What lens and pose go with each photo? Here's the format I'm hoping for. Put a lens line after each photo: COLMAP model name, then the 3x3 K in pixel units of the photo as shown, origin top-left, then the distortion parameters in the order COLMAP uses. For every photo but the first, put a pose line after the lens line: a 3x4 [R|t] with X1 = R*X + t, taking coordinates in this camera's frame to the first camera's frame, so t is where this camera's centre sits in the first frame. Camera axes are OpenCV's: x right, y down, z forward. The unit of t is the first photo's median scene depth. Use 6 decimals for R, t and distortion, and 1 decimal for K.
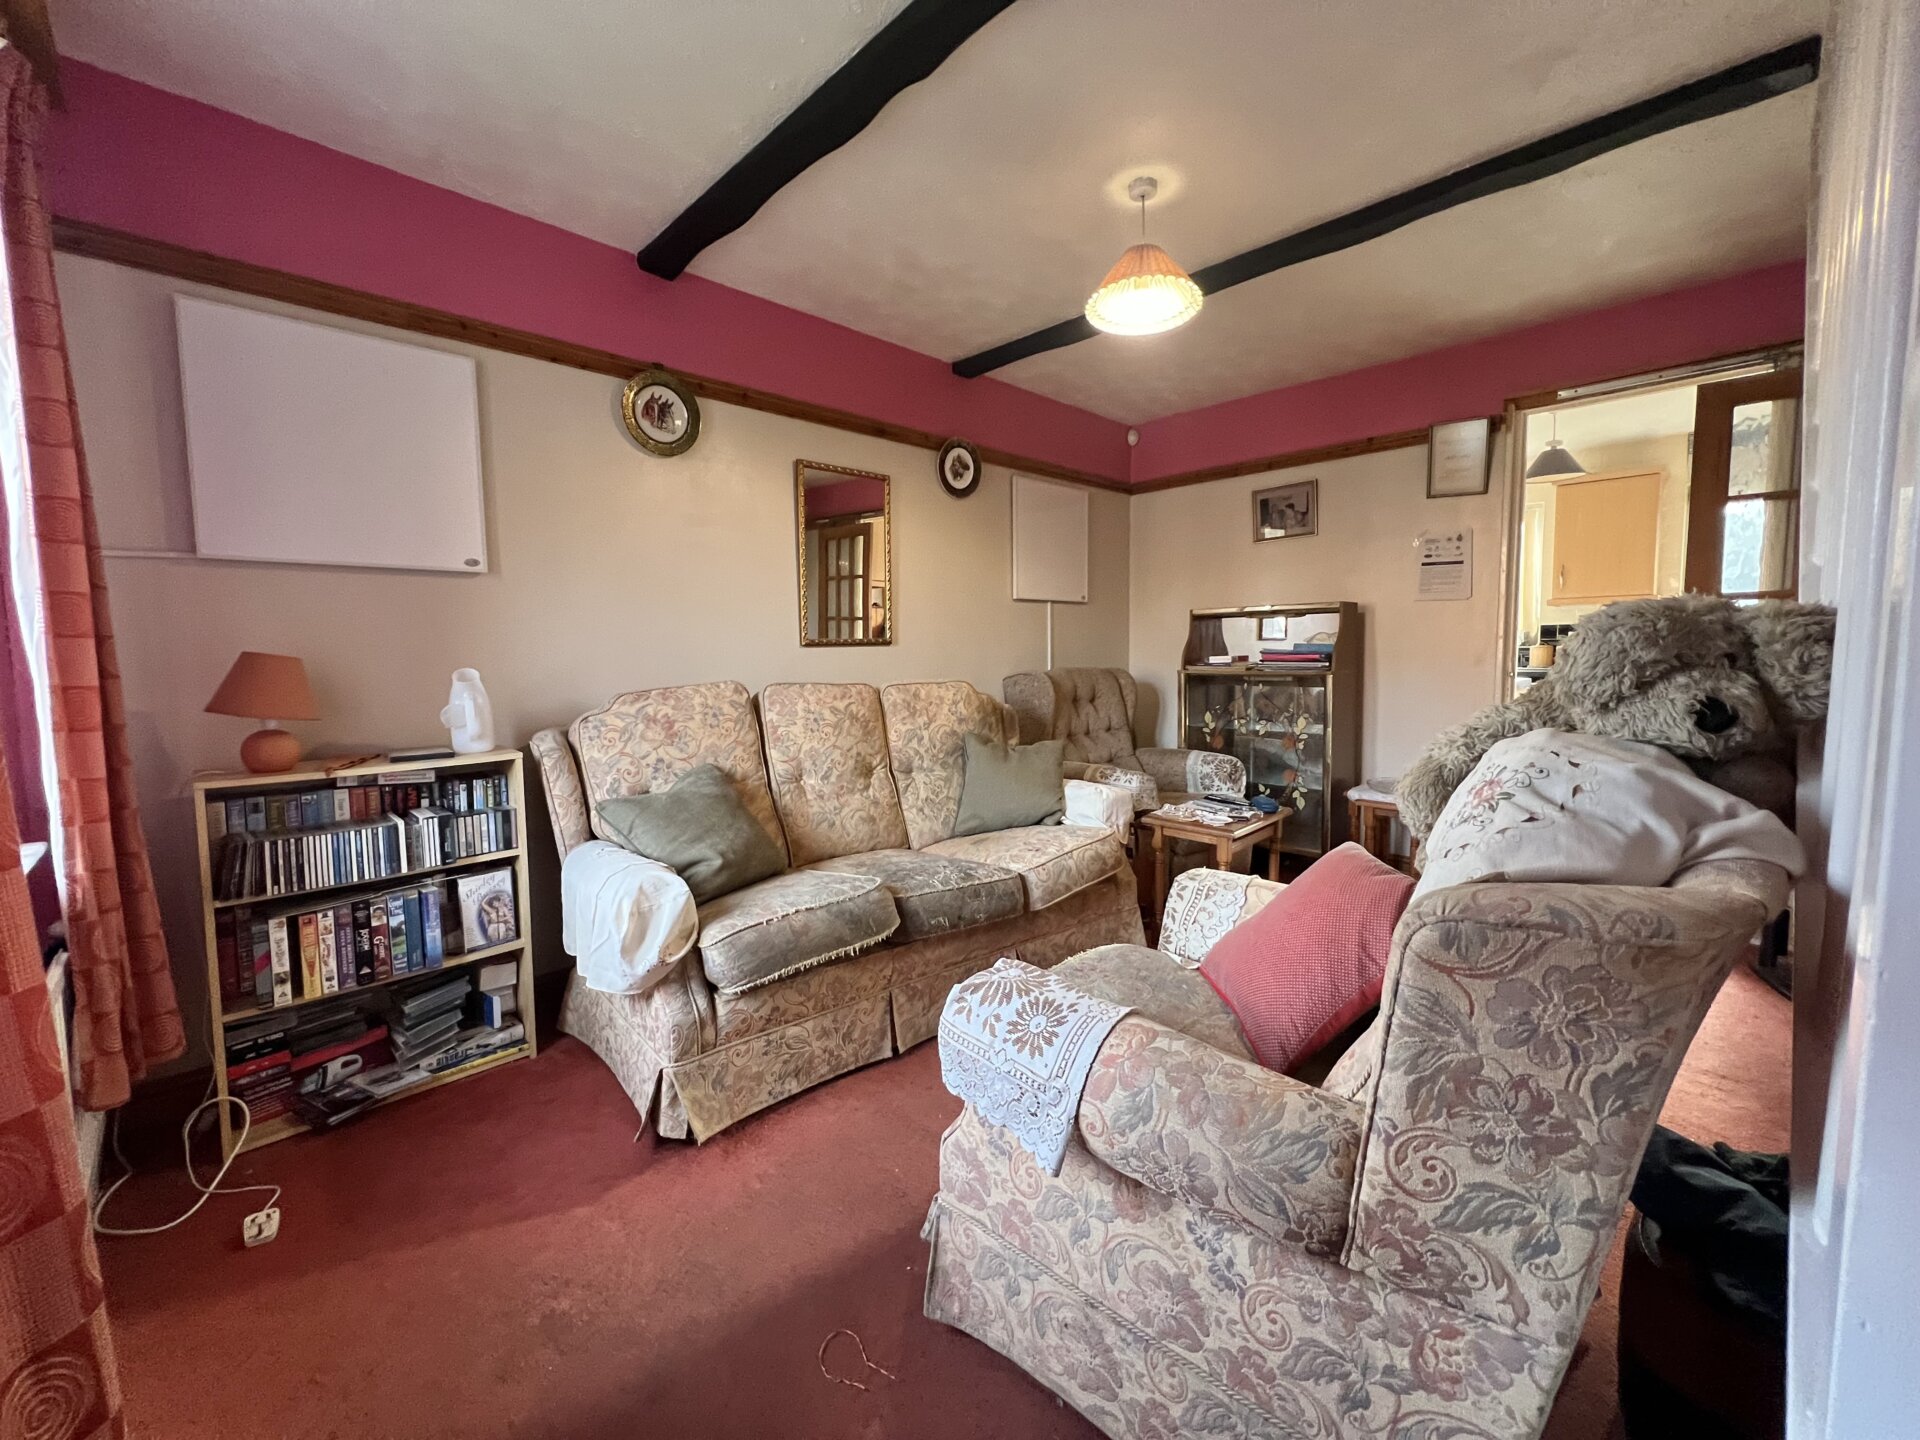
lens RADIAL K [[770.4, 0, 963.0], [0, 770.4, 719.9], [0, 0, 1]] dist [-0.000131, 0.000650]
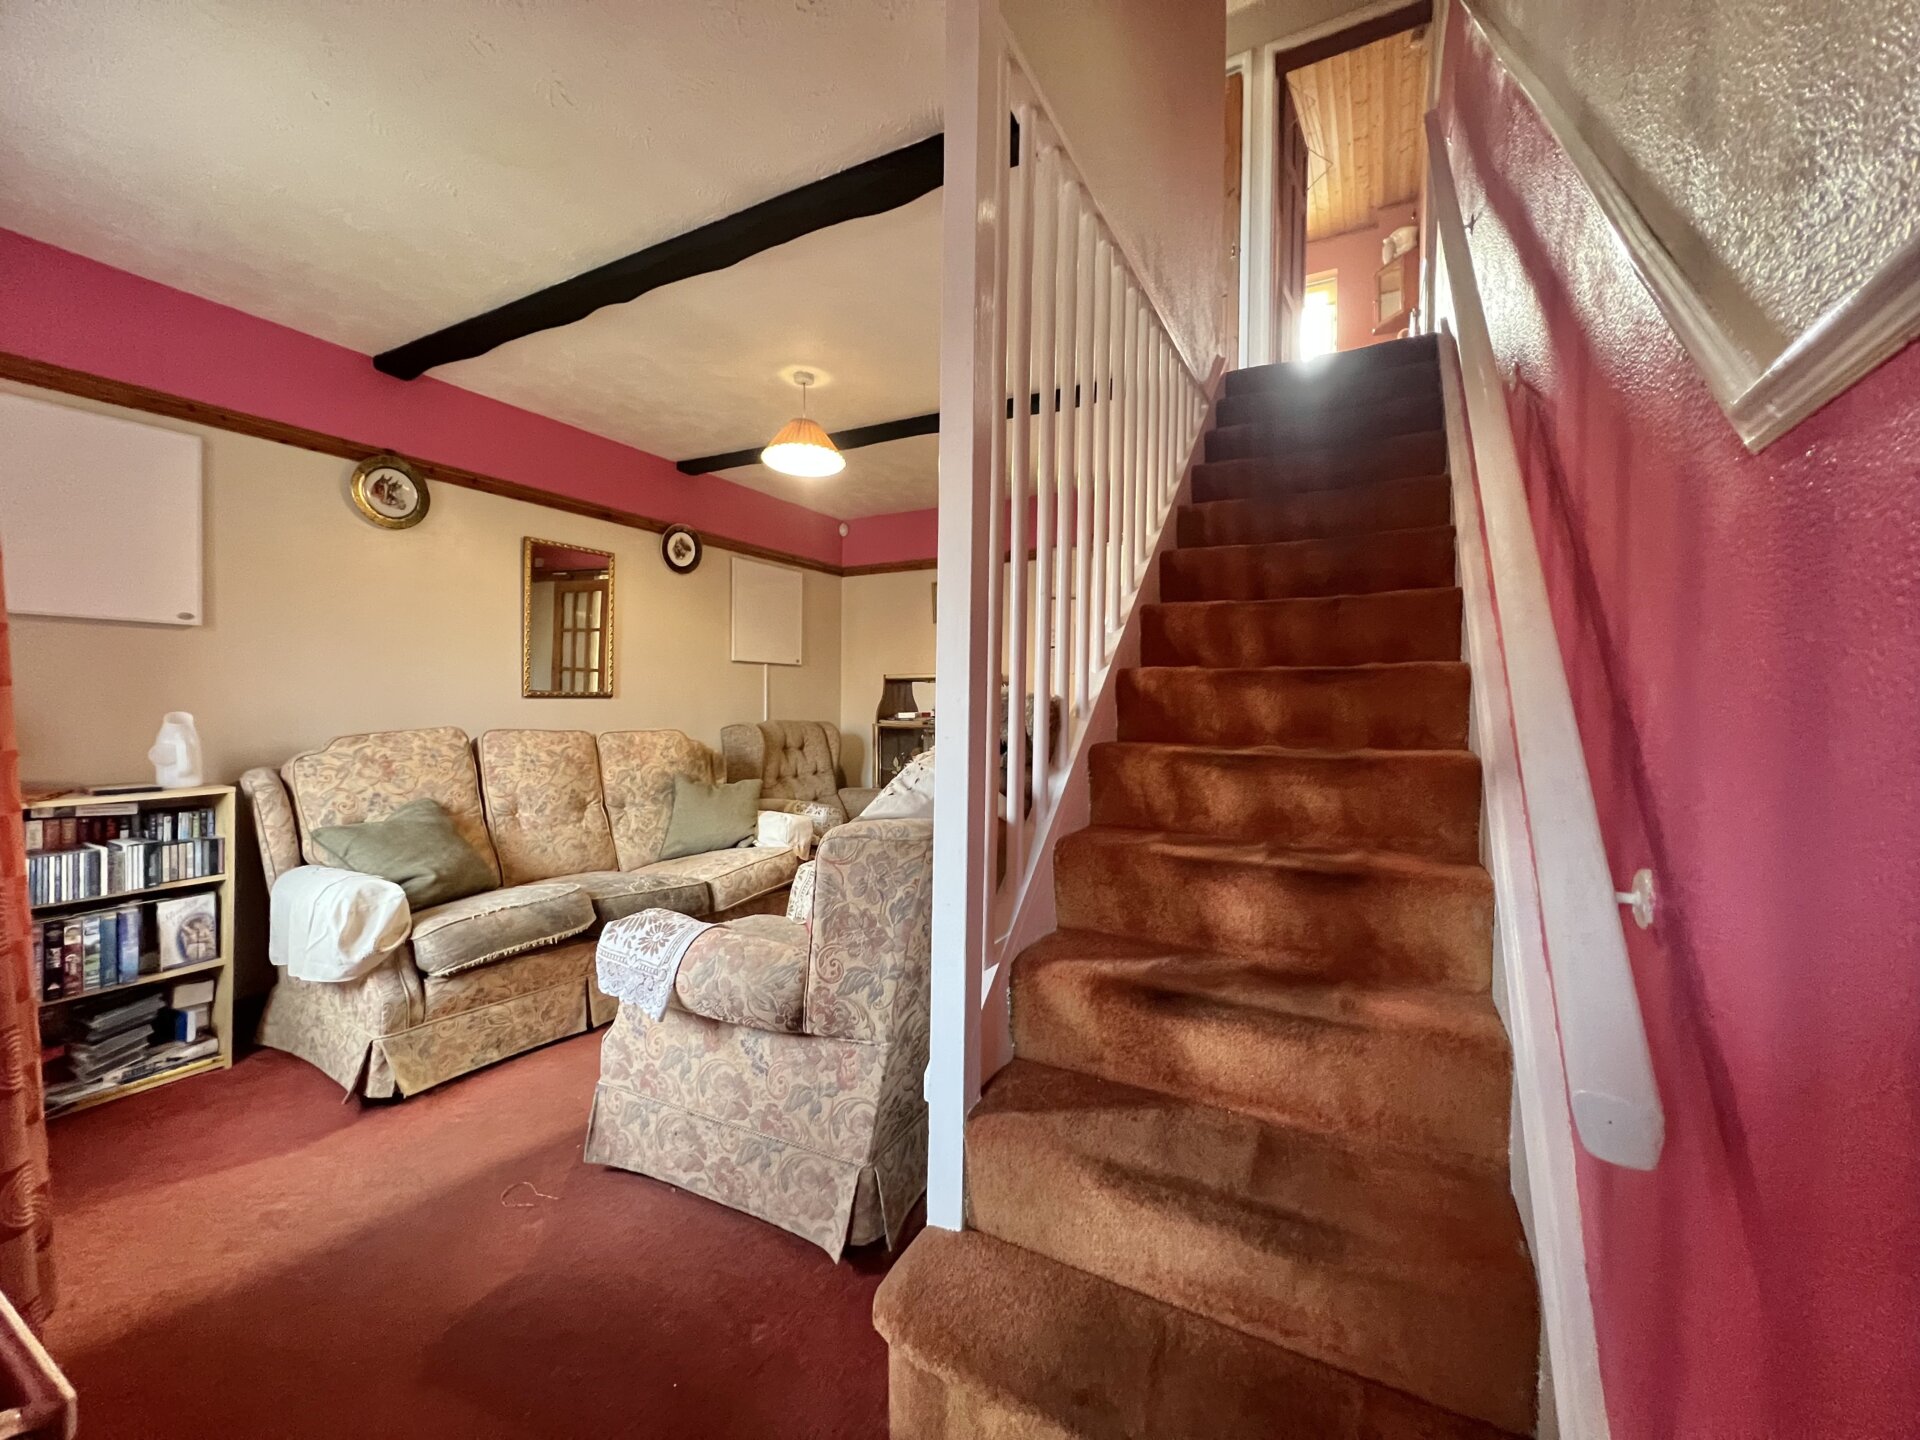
lens RADIAL K [[770.4, 0, 957.1], [0, 770.4, 715.5], [0, 0, 1]] dist [-0.000131, 0.000650]
pose [[0.958289, 0.016840, 0.285306, 0.116213], [0.004678, 0.997205, -0.074574, 0.027012], [-0.285764, 0.072798, 0.955531, -0.387686]]
